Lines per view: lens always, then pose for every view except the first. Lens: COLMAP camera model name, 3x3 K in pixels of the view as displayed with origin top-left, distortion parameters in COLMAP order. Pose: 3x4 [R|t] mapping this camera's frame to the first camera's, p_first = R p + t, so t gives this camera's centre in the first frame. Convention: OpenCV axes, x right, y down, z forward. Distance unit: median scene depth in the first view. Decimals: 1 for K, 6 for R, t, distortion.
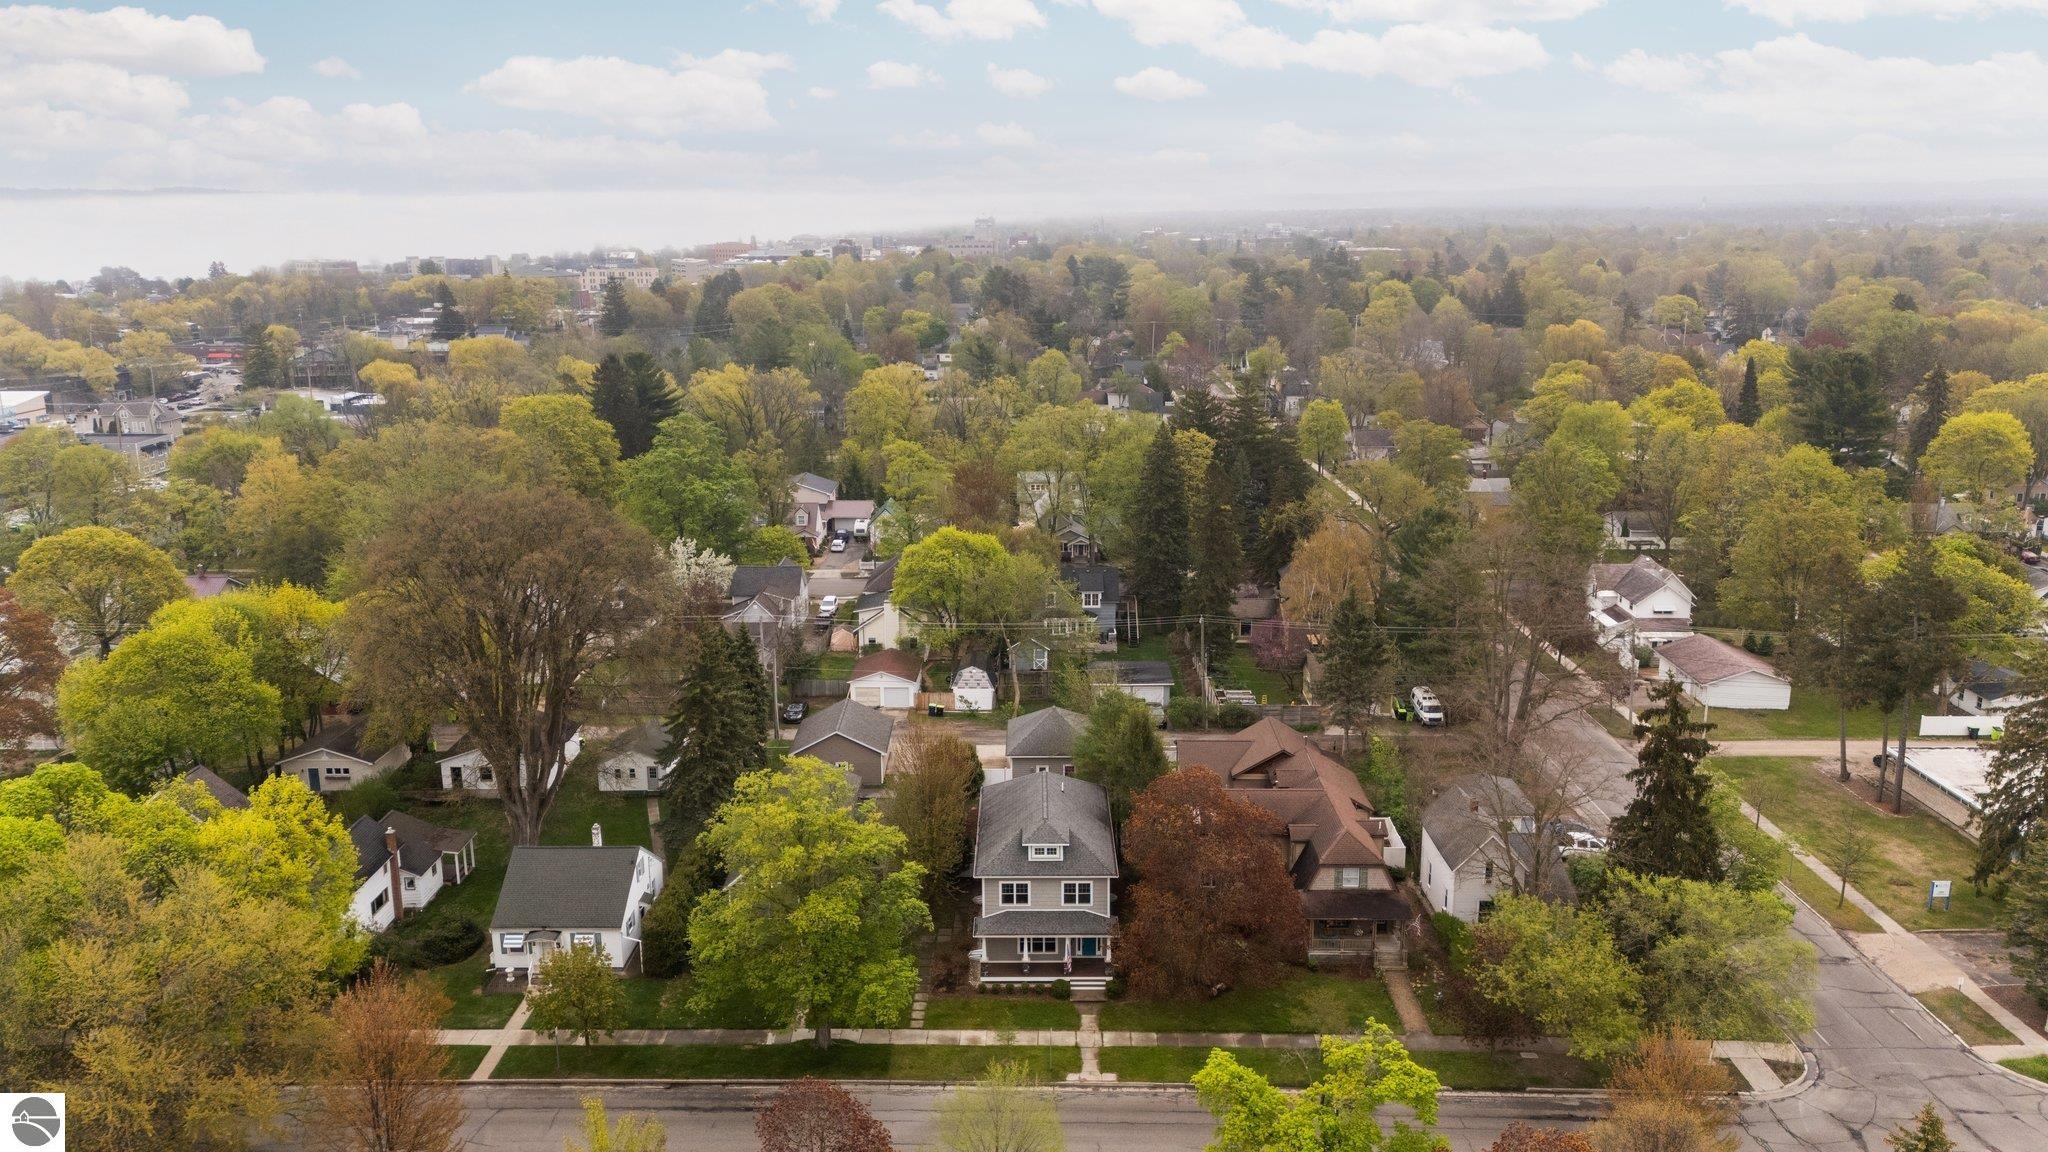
lens RADIAL K [[1487.2, 0, 1022.7], [0, 1487.2, 576.0], [0, 0, 1]] dist [0.003858, 0.001213]
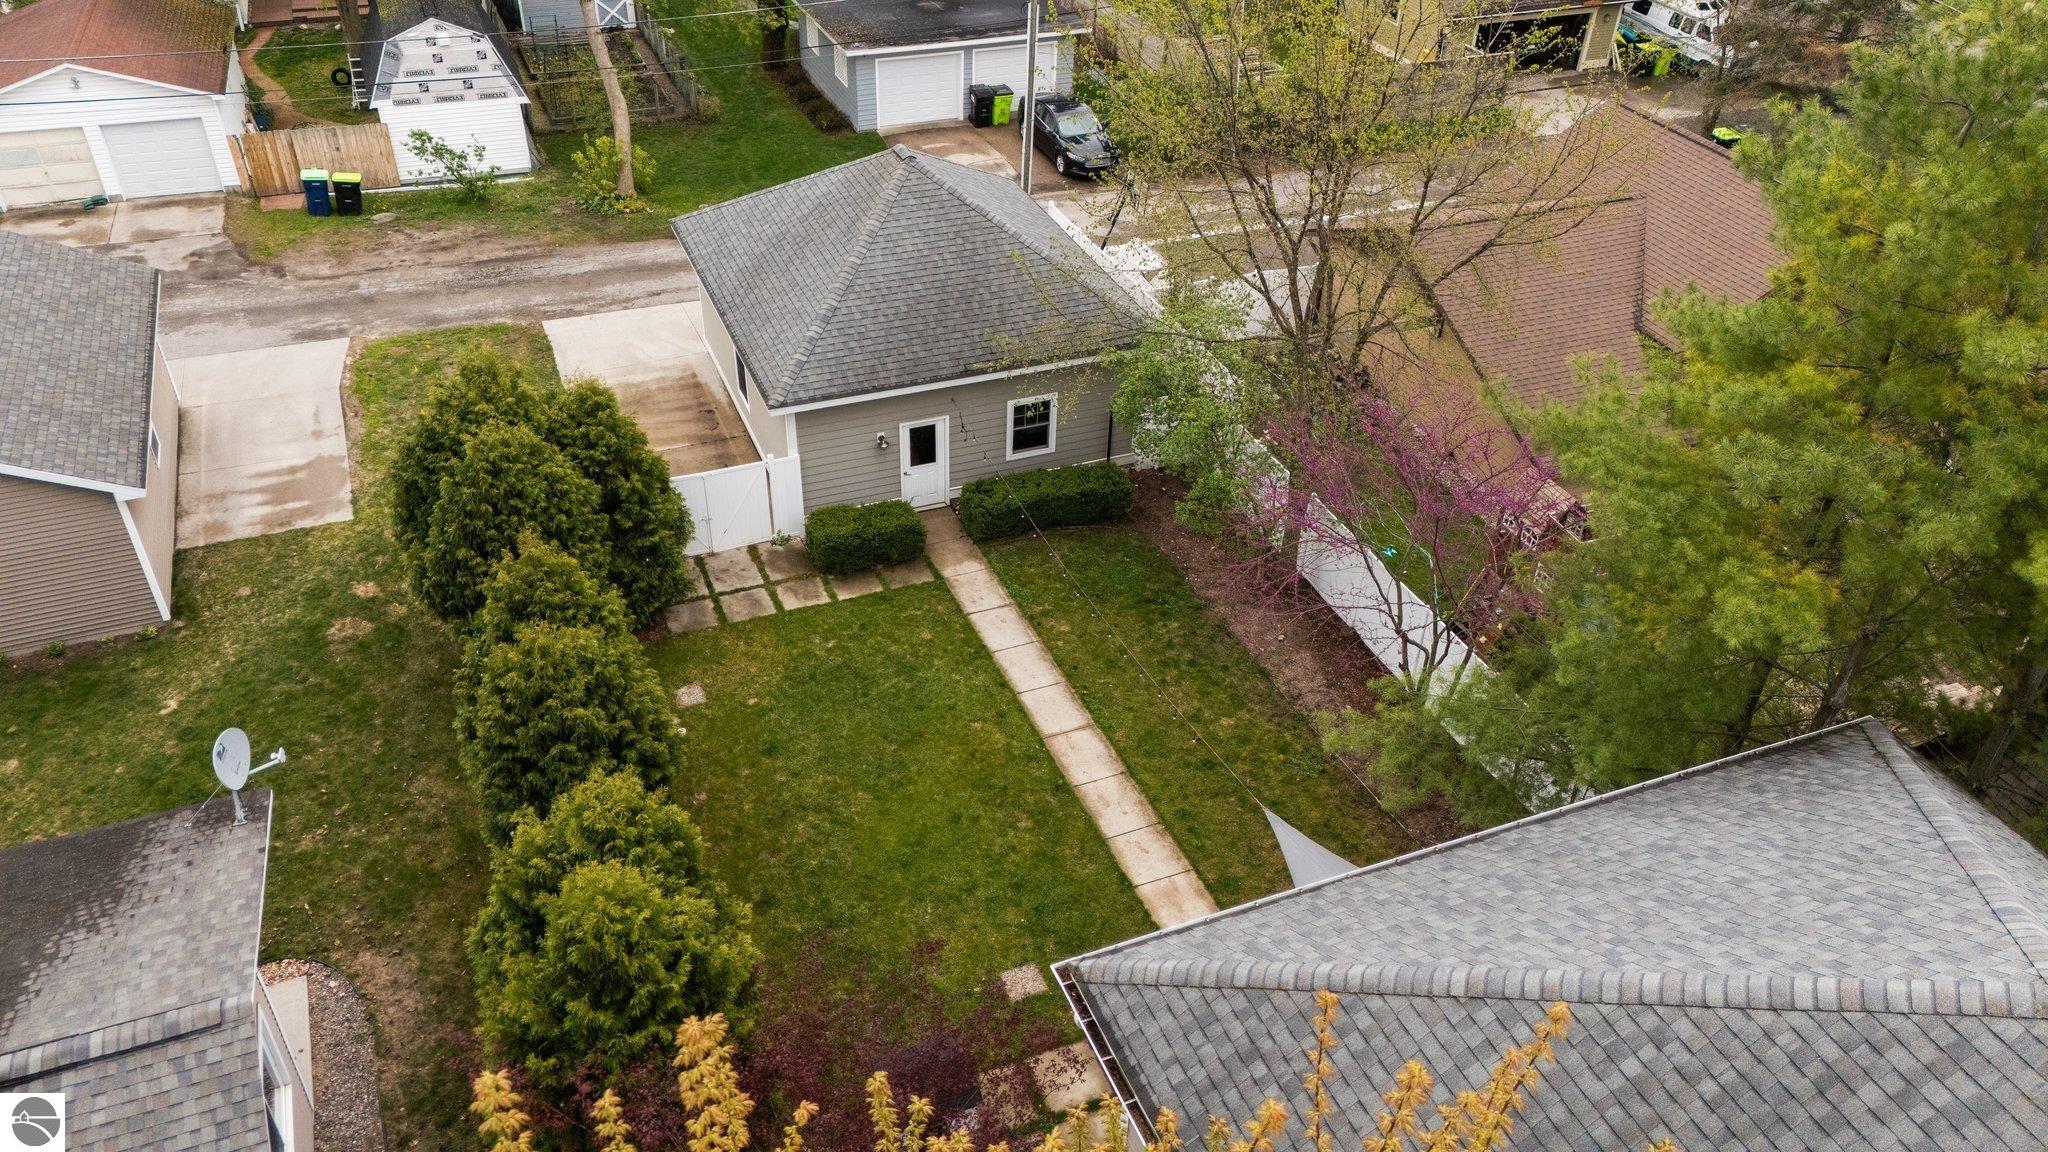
lens RADIAL K [[1487.2, 0, 1025.1], [0, 1487.2, 577.1], [0, 0, 1]] dist [0.003858, 0.001213]
pose [[0.917503, -0.195826, 0.346179, -0.049184], [0.049208, 0.919595, 0.389774, 0.053472], [-0.394673, -0.340584, 0.853367, 0.677142]]
